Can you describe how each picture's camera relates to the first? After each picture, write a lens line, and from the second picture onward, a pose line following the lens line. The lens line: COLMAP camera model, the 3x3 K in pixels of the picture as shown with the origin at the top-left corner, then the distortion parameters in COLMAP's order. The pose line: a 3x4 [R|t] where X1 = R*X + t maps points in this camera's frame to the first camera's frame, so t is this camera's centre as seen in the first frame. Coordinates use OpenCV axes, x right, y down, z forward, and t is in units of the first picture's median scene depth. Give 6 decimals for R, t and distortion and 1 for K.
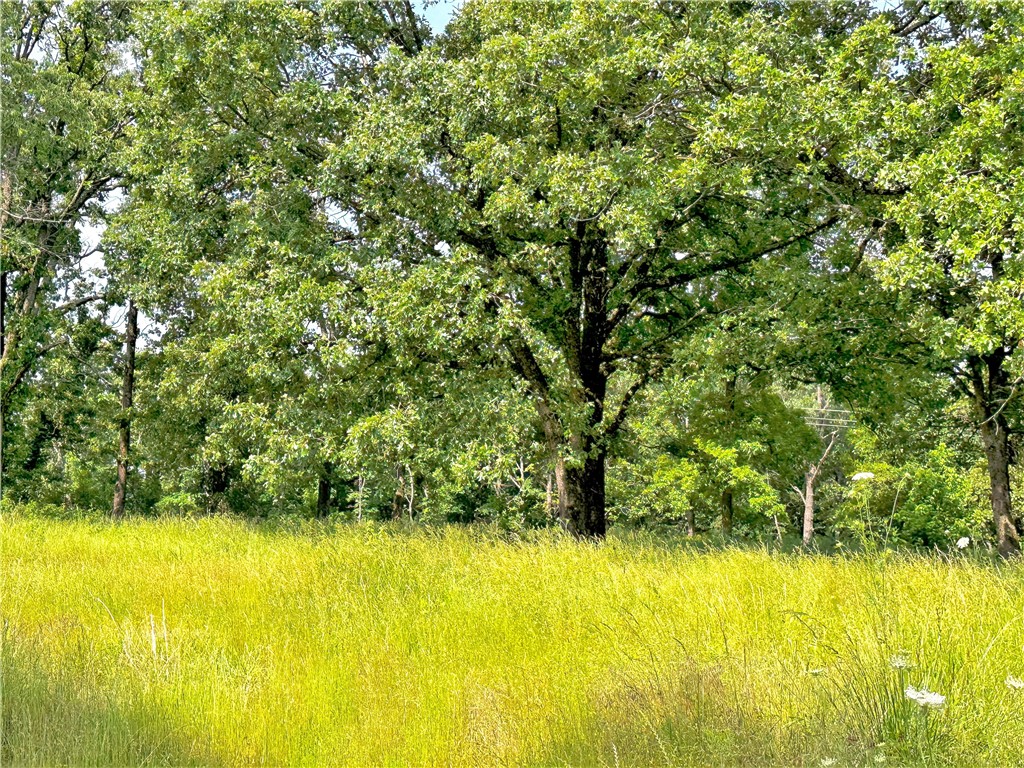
lens RADIAL K [[1430.8, 0, 511.7], [0, 1430.8, 380.5], [0, 0, 1]] dist [0.082093, 0.000000]
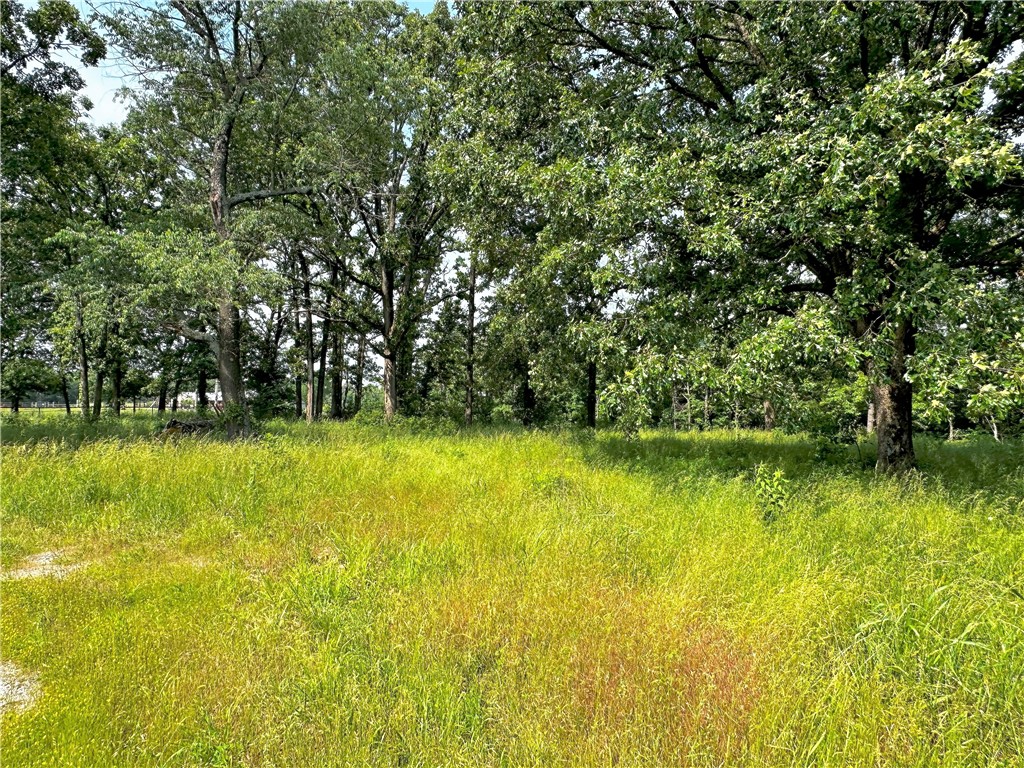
lens RADIAL K [[648.2, 0, 514.1], [0, 648.2, 382.4], [0, 0, 1]] dist [0.005487, 0.005447]
pose [[0.978749, -0.024967, -0.203537, -0.060142], [0.035212, 0.998280, 0.046870, 0.013157], [0.202017, -0.053041, 0.977945, 0.246638]]
